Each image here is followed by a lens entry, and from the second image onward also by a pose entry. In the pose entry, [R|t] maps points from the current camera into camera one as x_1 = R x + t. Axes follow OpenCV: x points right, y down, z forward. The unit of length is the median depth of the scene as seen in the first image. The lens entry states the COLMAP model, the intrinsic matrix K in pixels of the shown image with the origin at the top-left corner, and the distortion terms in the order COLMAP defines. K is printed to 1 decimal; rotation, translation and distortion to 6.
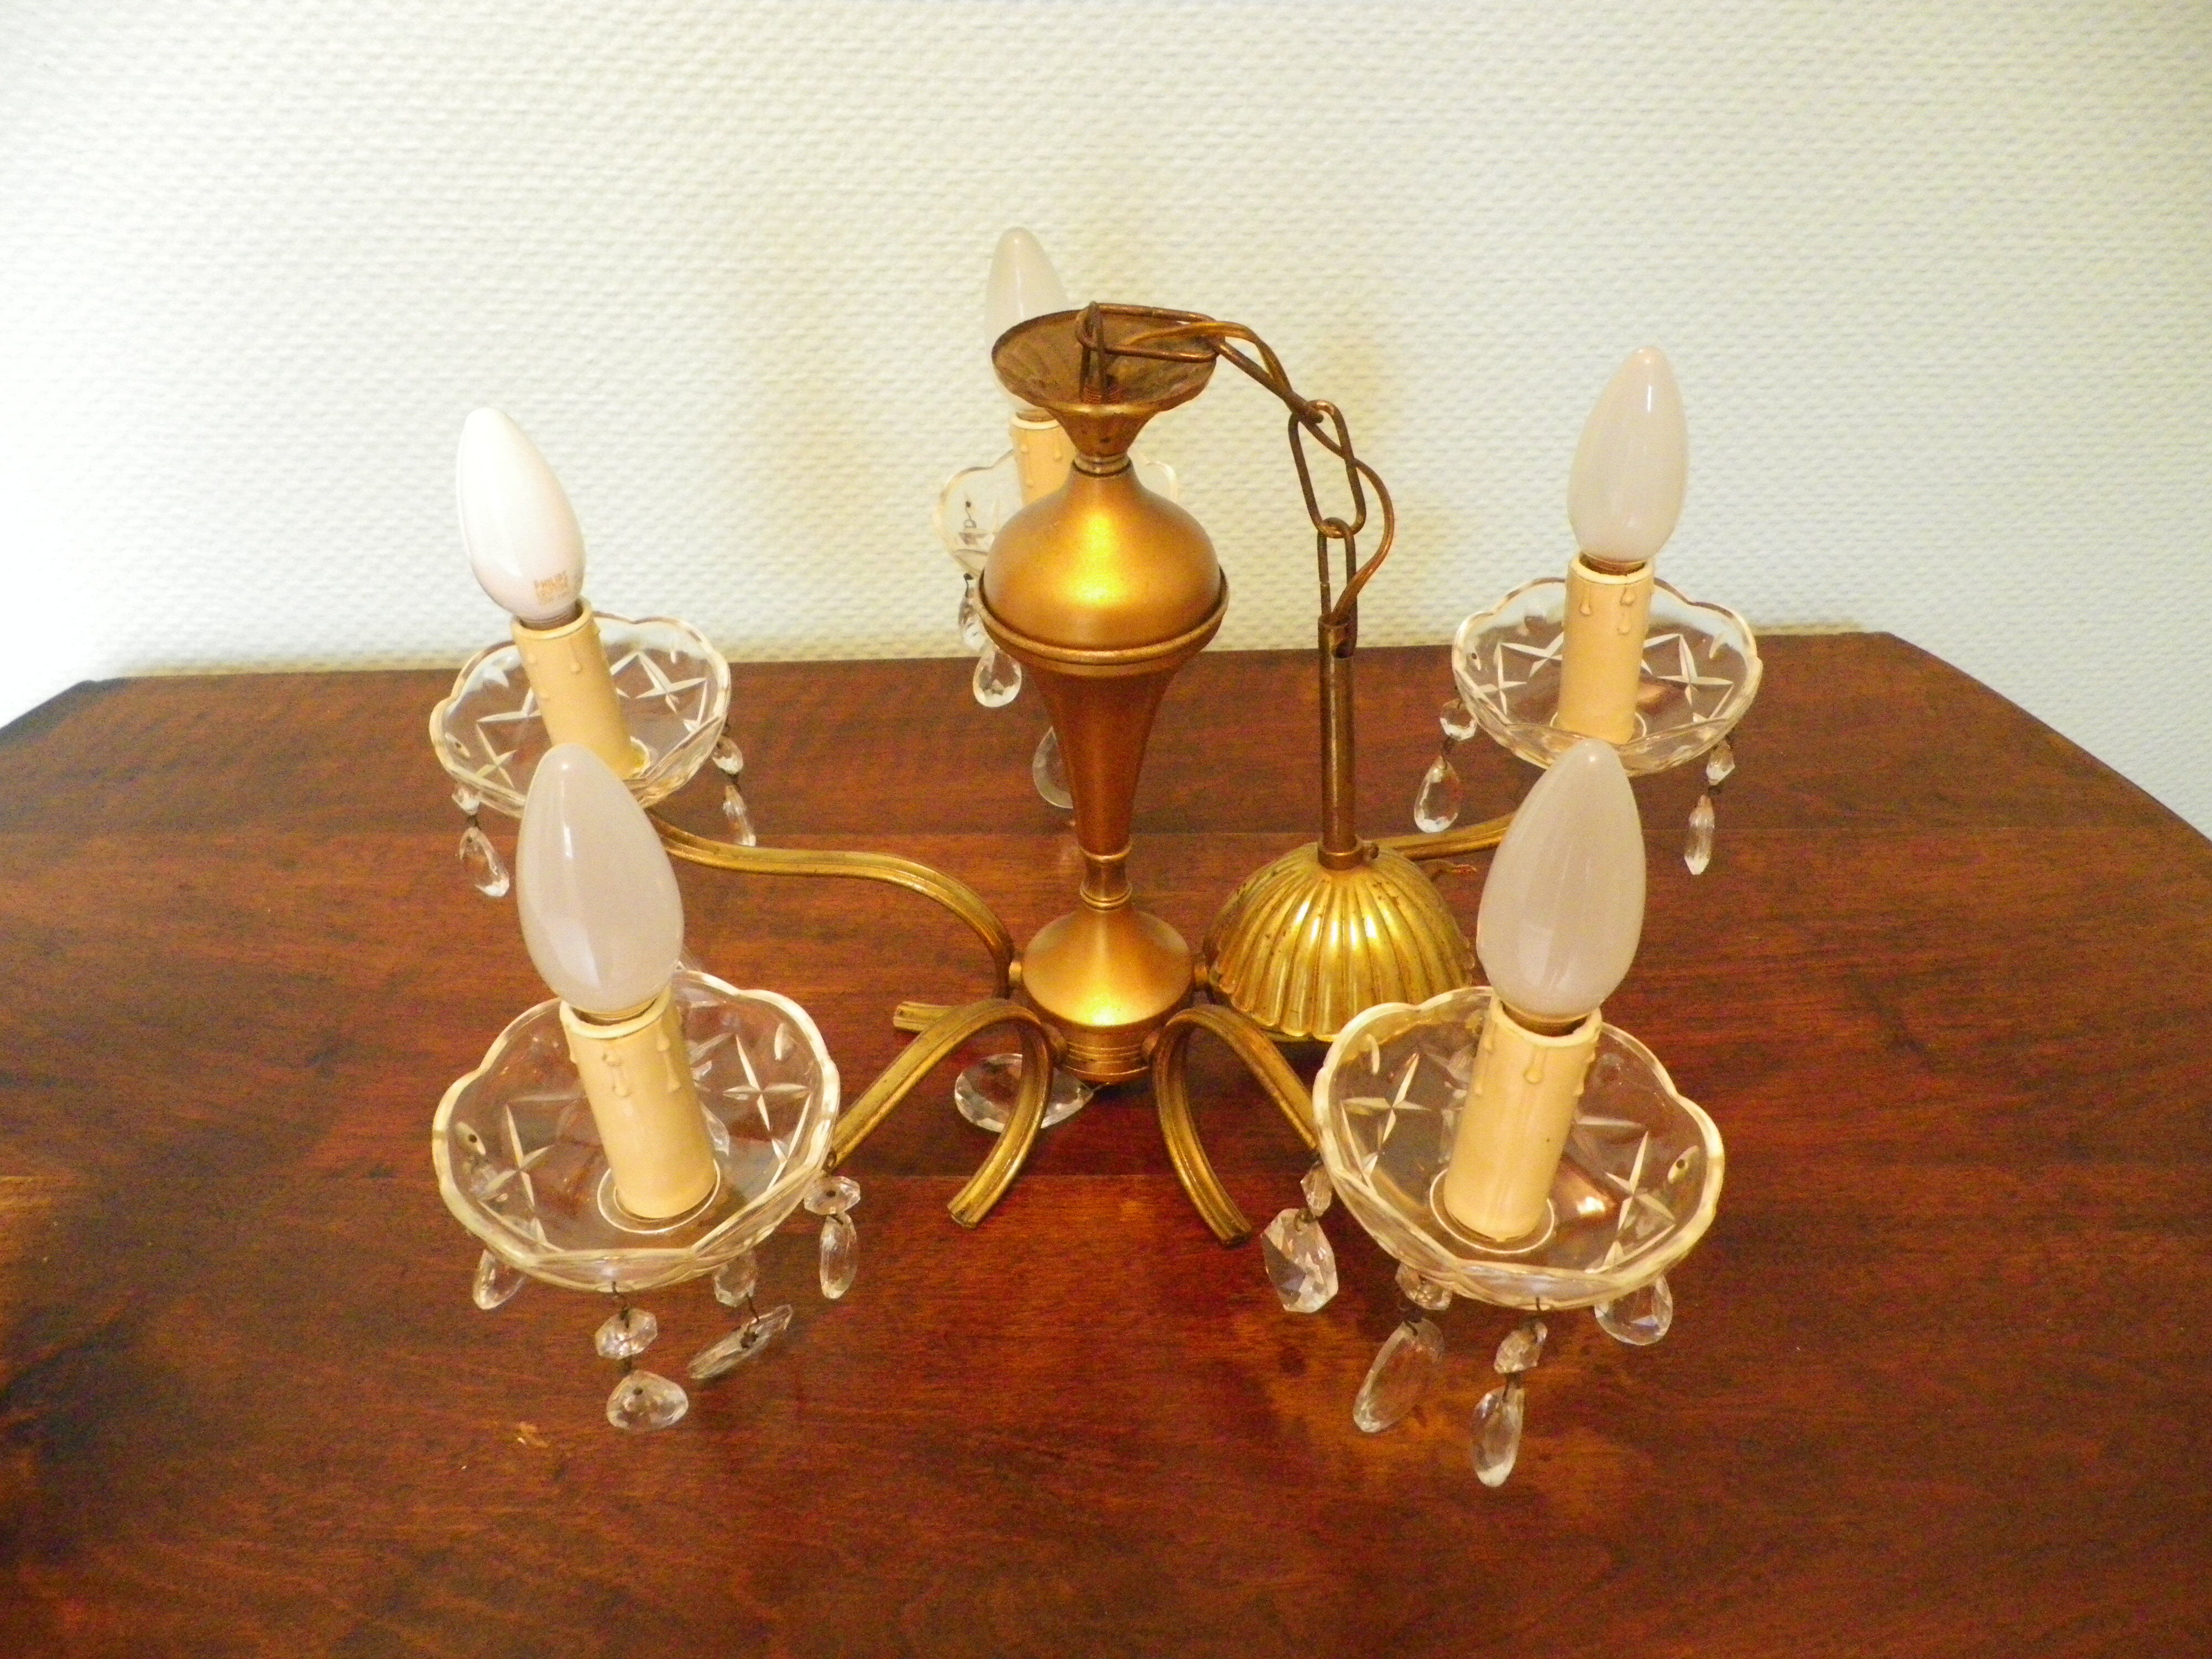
lens RADIAL K [[1649.3, 0, 1099.2], [0, 1649.3, 828.1], [0, 0, 1]] dist [-0.027411, 0.013349]
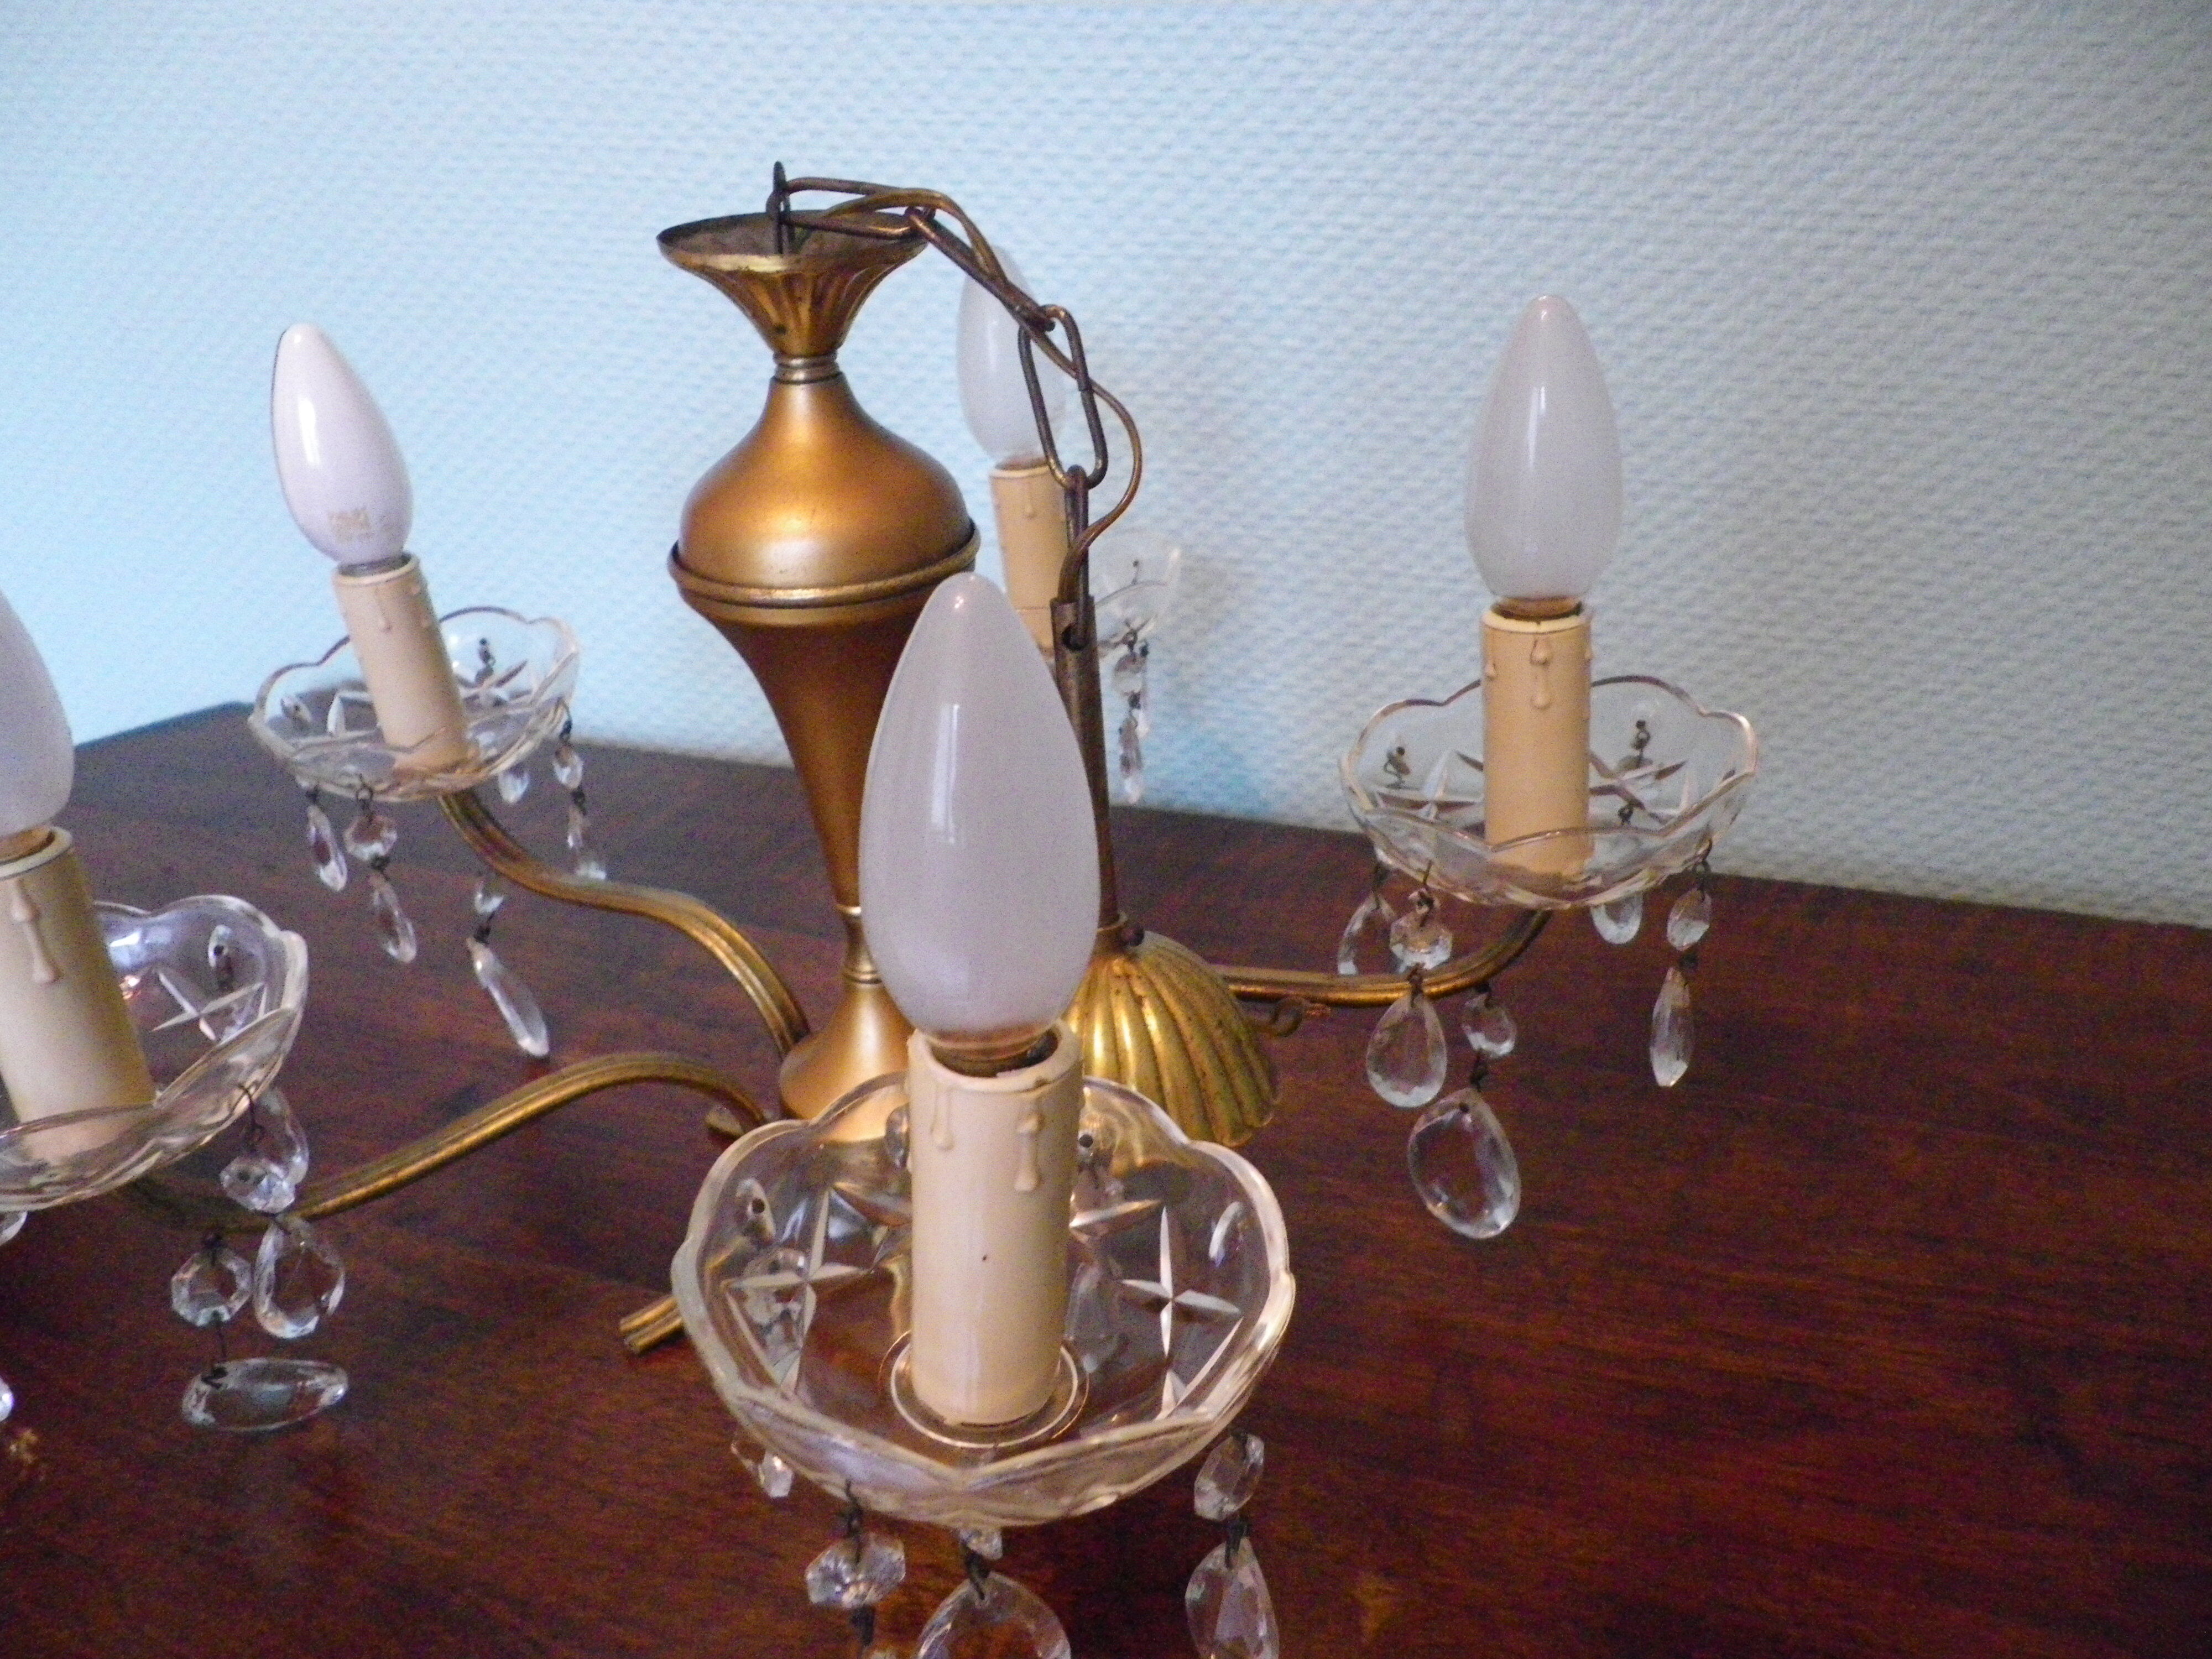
lens RADIAL K [[1649.3, 0, 1104.7], [0, 1649.3, 827.4], [0, 0, 1]] dist [-0.027411, 0.013349]
pose [[0.942901, 0.132369, -0.305639, 0.282023], [-0.191372, 0.966353, -0.171868, 0.073262], [0.272605, 0.220545, 0.936508, 0.214240]]
